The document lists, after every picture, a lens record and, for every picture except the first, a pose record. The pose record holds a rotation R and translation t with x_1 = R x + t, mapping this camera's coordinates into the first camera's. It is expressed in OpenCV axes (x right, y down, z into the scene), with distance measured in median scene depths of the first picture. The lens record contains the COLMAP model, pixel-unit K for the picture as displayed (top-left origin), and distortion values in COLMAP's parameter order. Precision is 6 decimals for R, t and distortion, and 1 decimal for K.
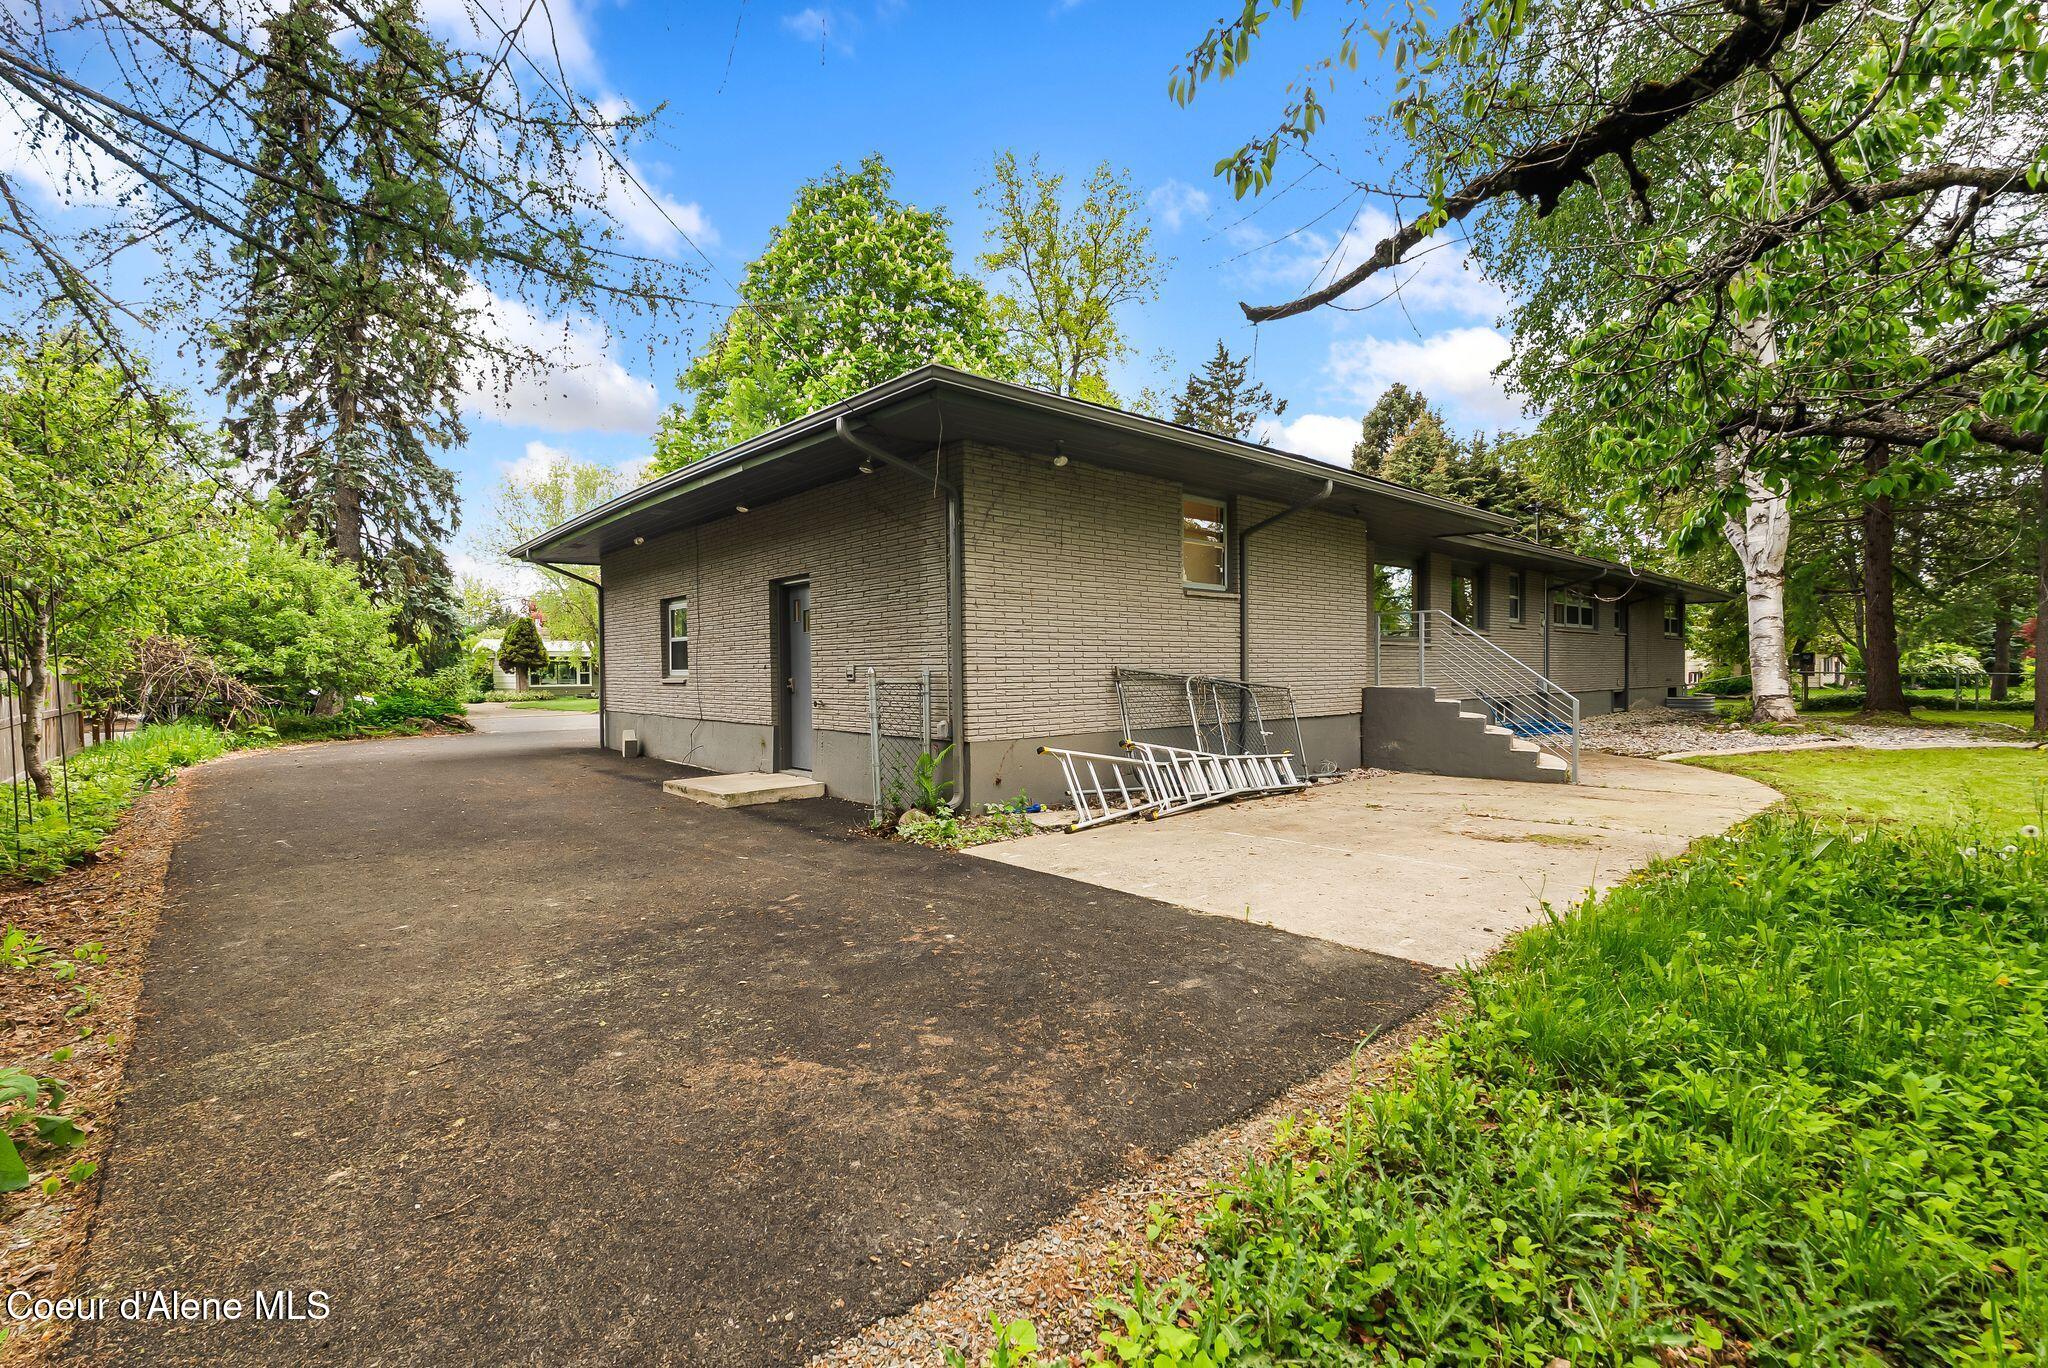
lens RADIAL K [[896.9, 0, 1024.0], [0, 896.9, 684.0], [0, 0, 1]] dist [-0.002587, -0.000427]
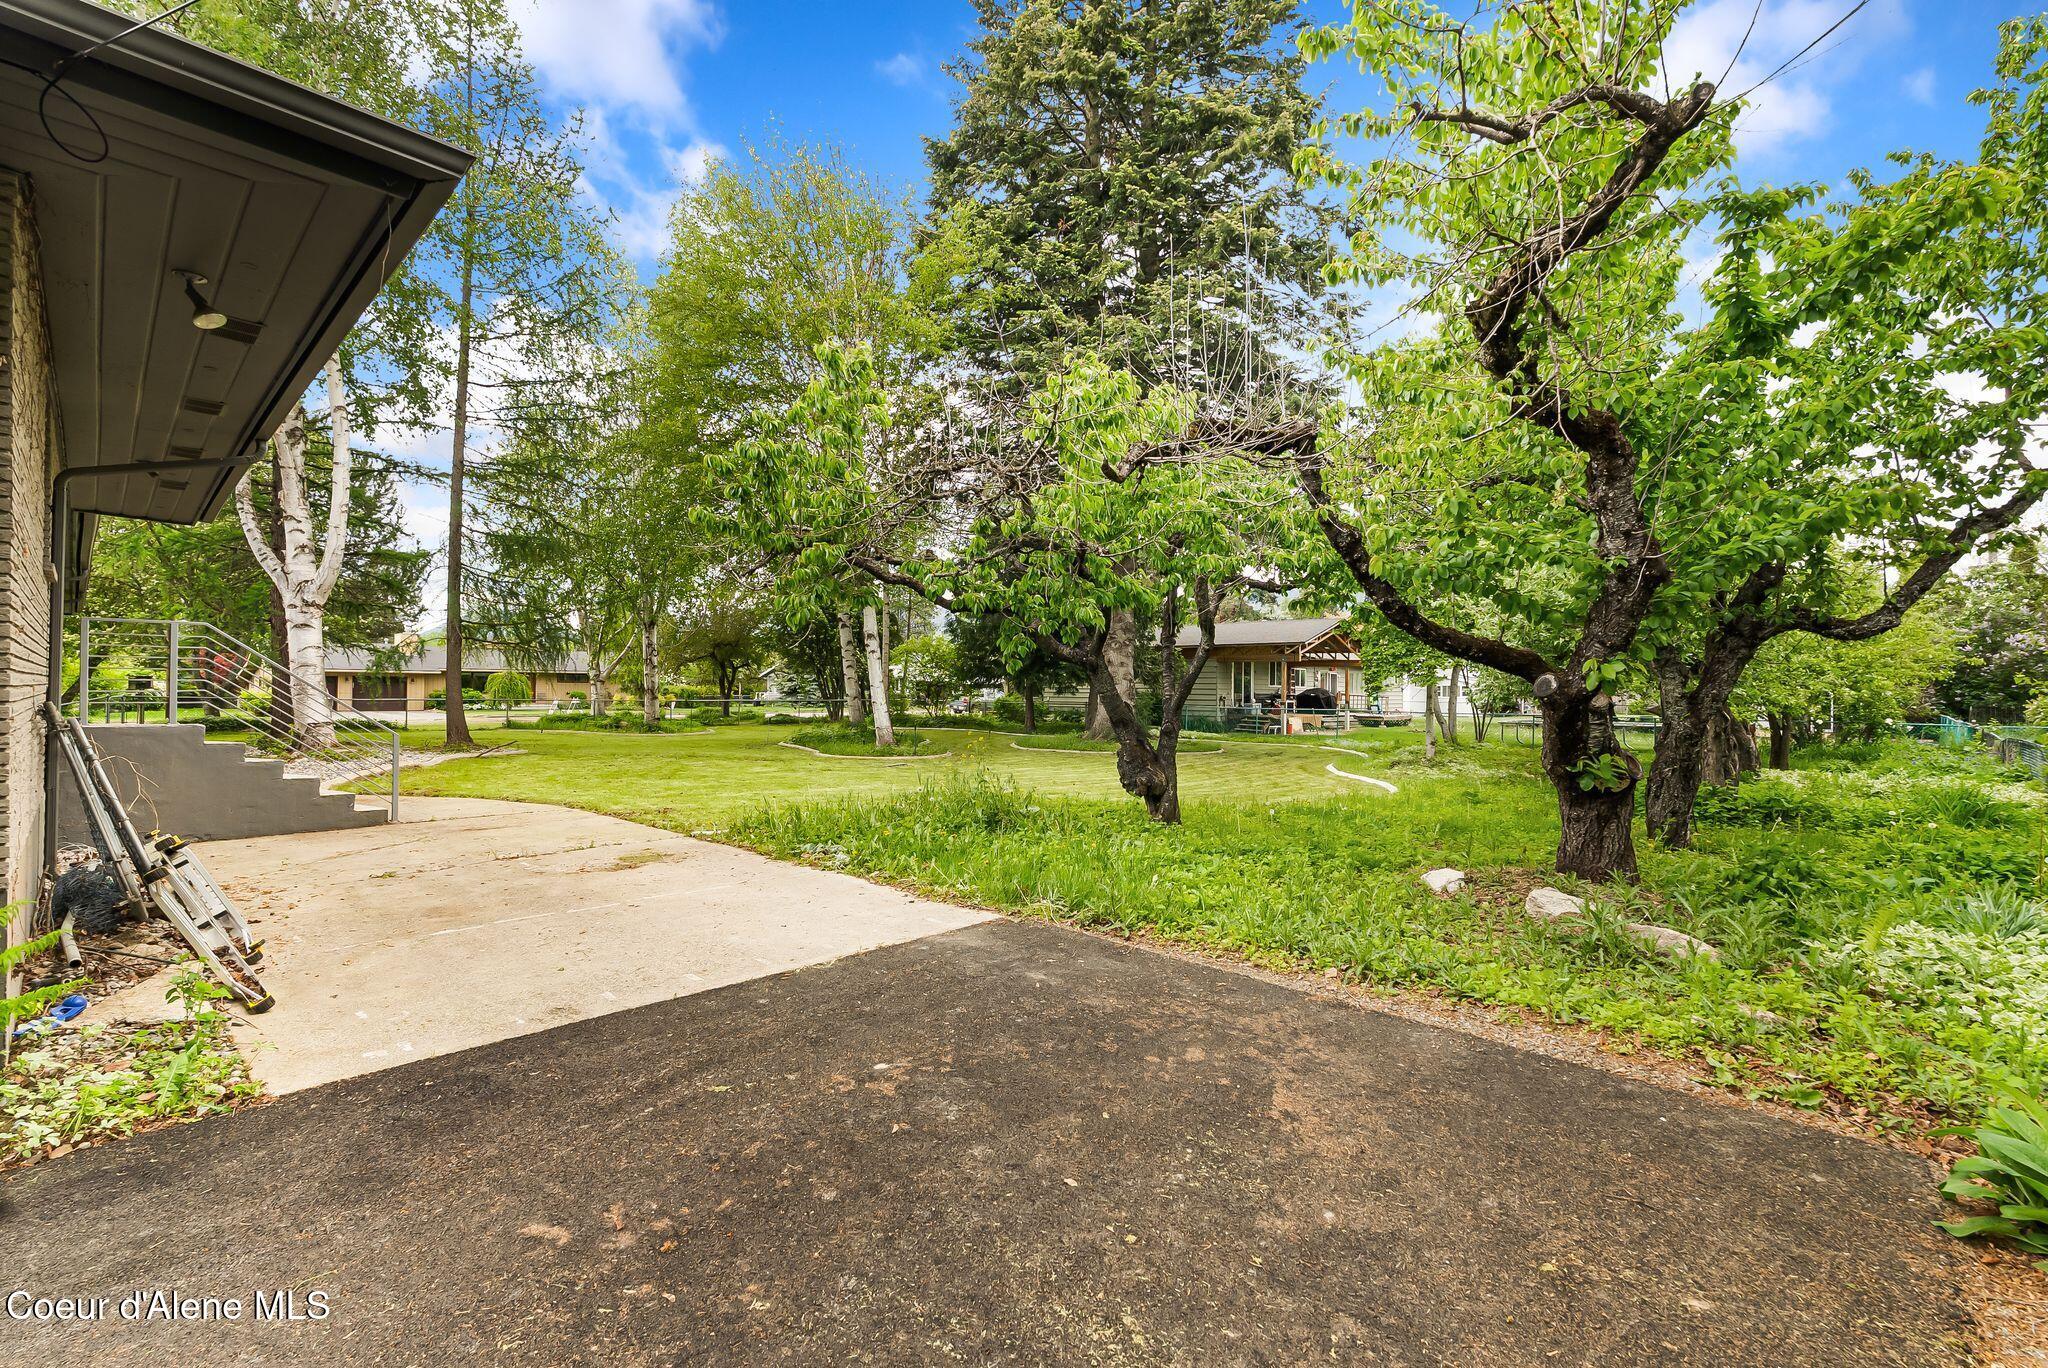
lens RADIAL K [[896.9, 0, 1024.0], [0, 896.9, 684.0], [0, 0, 1]] dist [-0.002587, -0.000427]
pose [[-0.083669, 0.016174, 0.996362, -0.956409], [0.006231, 0.999857, -0.015707, -0.039896], [-0.996474, 0.004894, -0.083758, 1.033809]]
